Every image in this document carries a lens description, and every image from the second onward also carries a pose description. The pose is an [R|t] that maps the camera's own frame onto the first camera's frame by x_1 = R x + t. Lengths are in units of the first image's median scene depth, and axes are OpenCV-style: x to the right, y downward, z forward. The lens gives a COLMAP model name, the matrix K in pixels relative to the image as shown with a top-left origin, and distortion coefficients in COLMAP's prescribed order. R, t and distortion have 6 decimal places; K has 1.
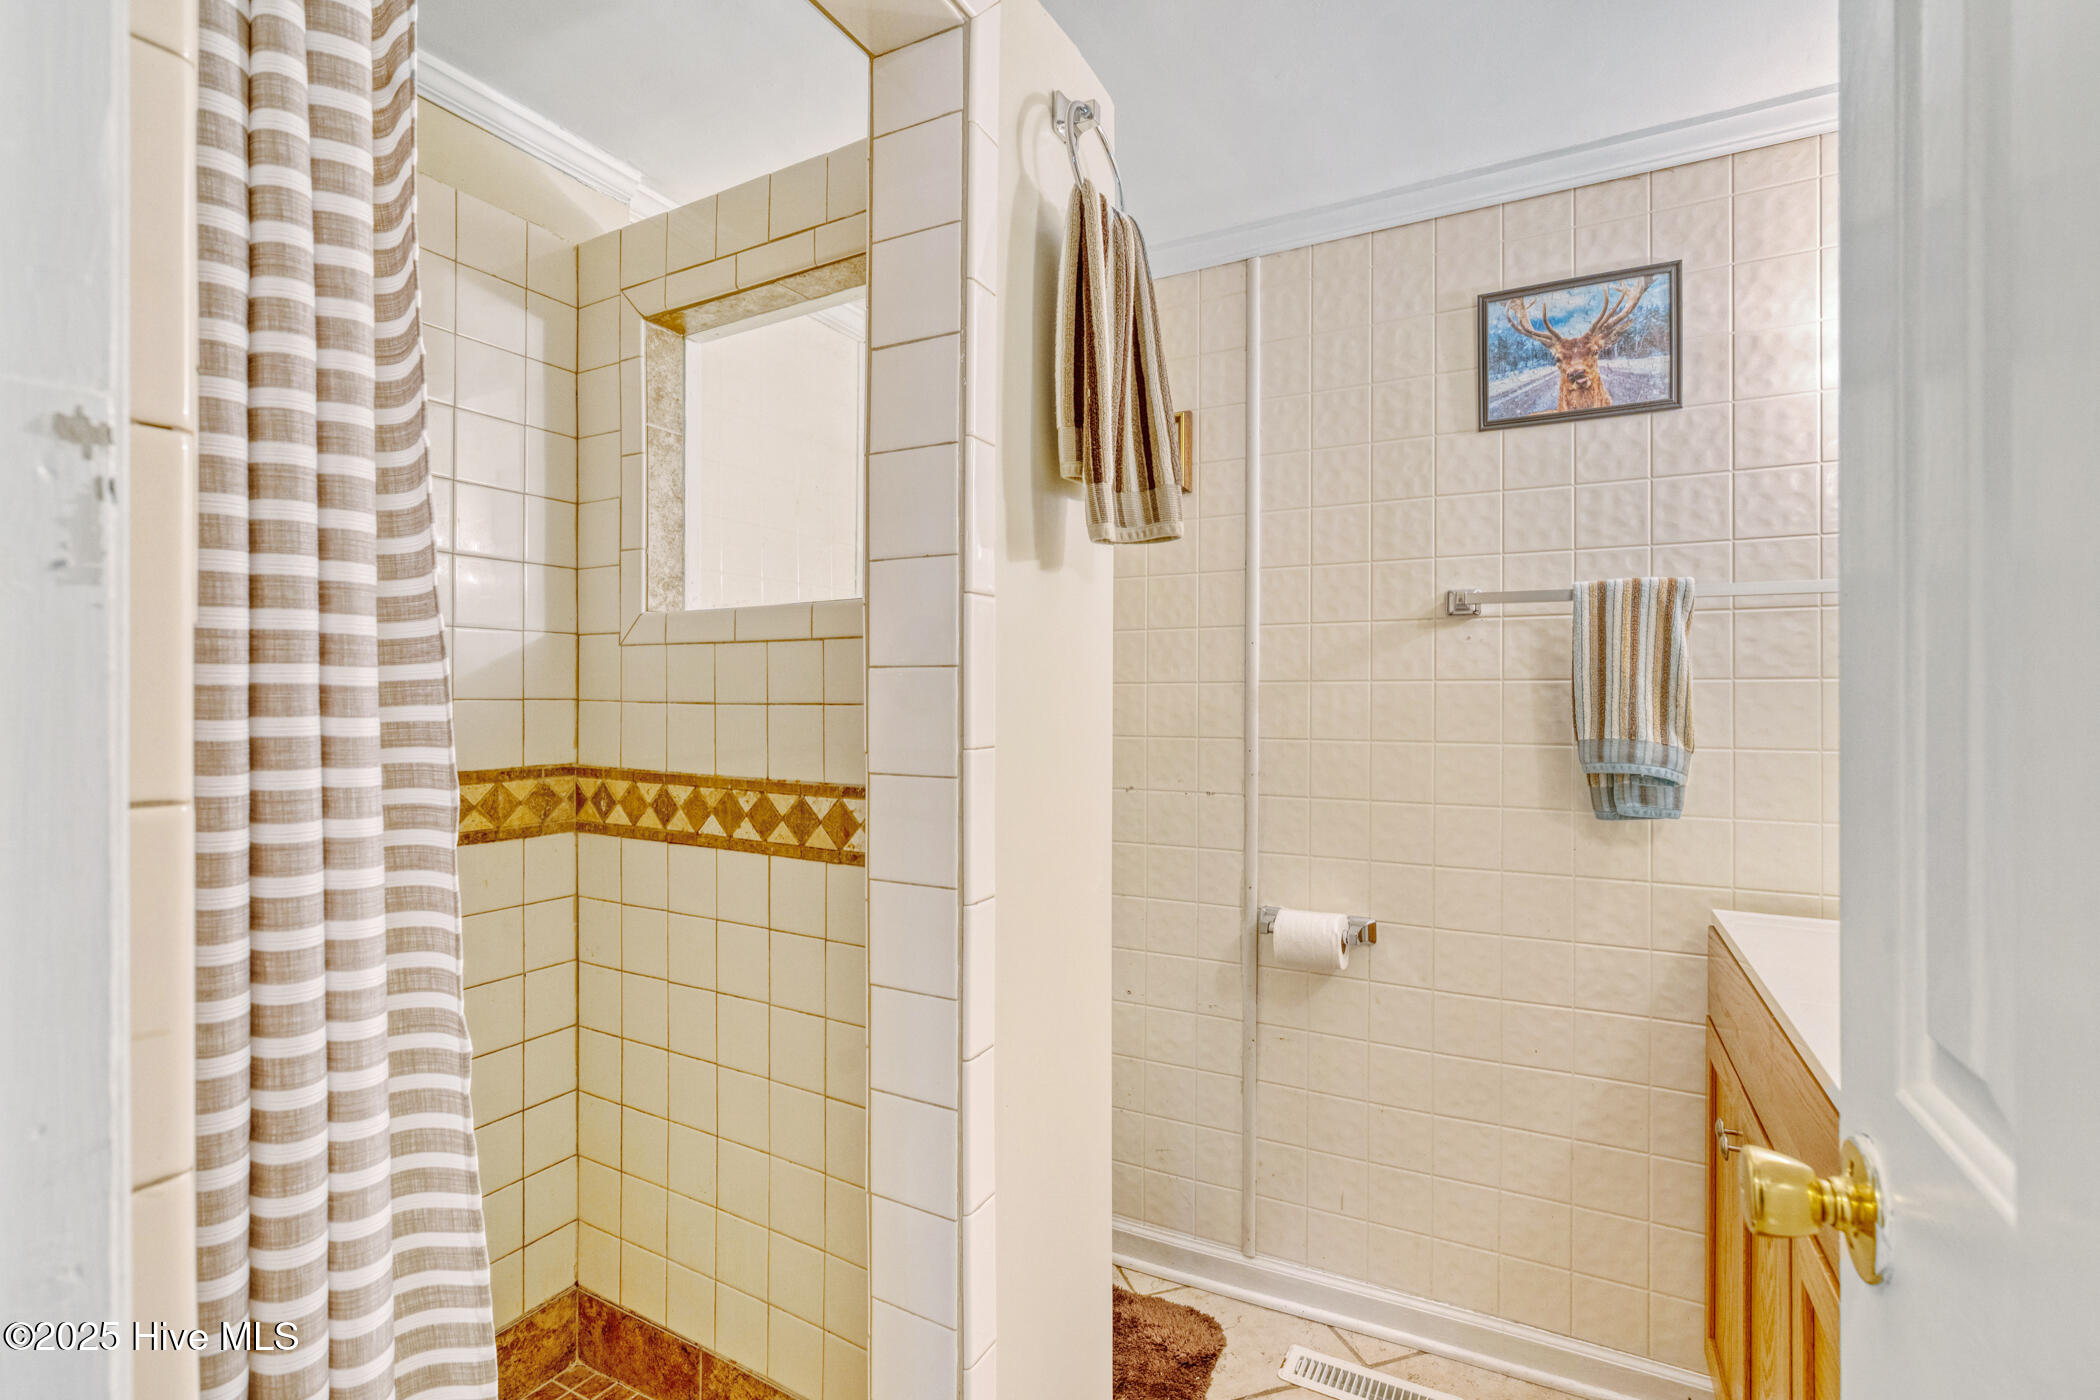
lens RADIAL K [[965.8, 0, 1056.2], [0, 965.8, 697.8], [0, 0, 1]] dist [-0.002946, 0.005892]
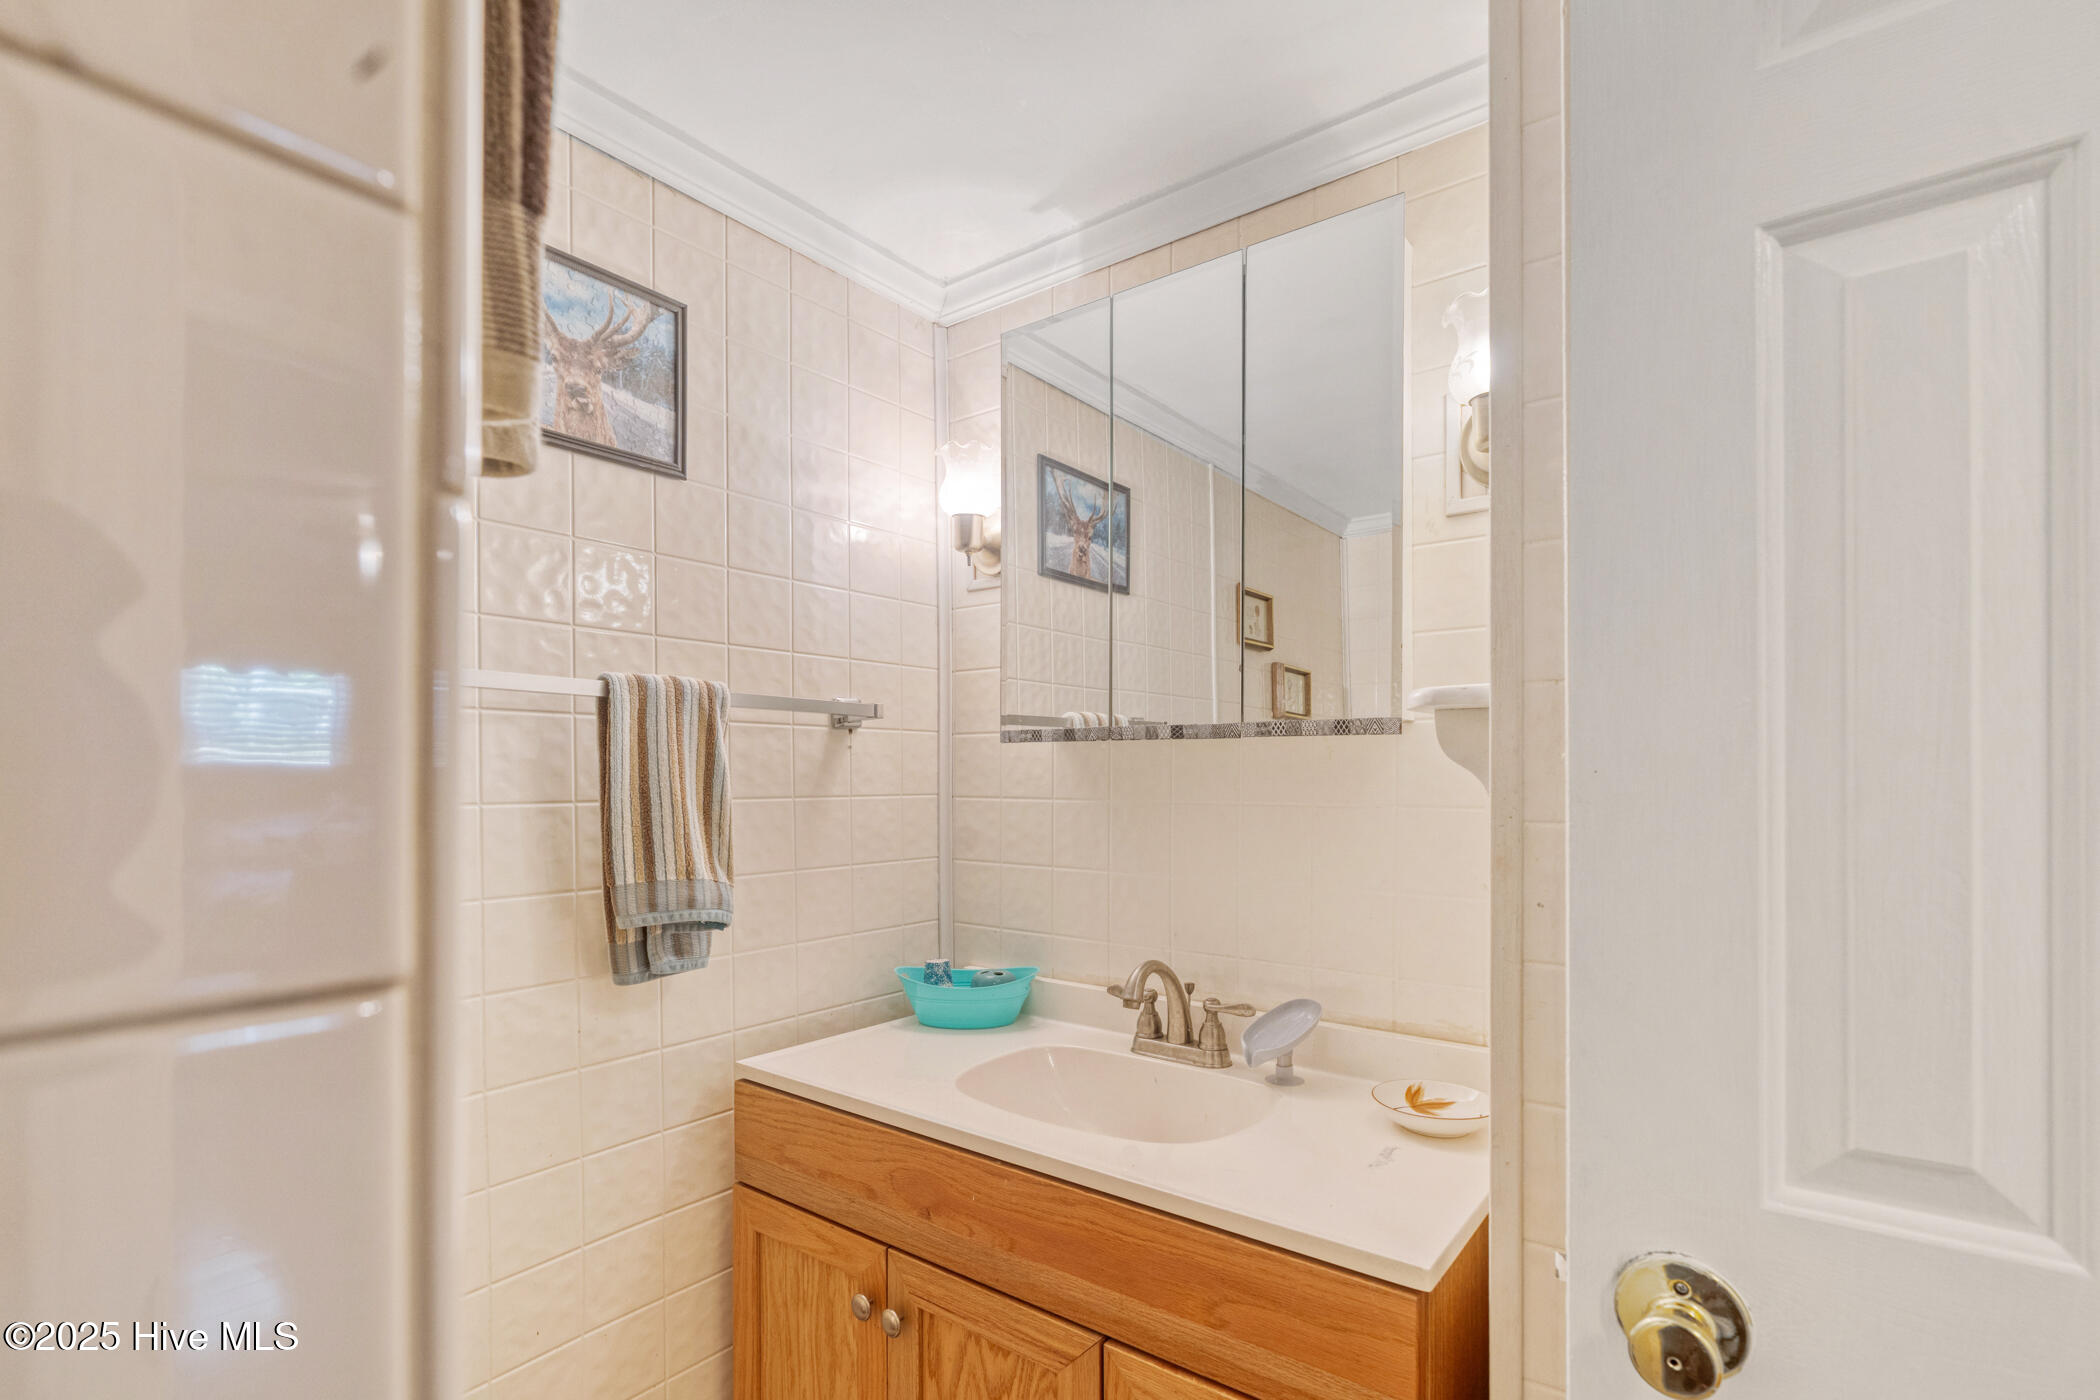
lens RADIAL K [[974.7, 0, 1049.3], [0, 974.7, 777.3], [0, 0, 1]] dist [-0.005112, -0.000263]
pose [[0.163383, -0.003703, 0.986556, -0.145400], [0.002701, 0.999991, 0.003306, -0.041260], [-0.986559, 0.002124, 0.163391, 0.550212]]
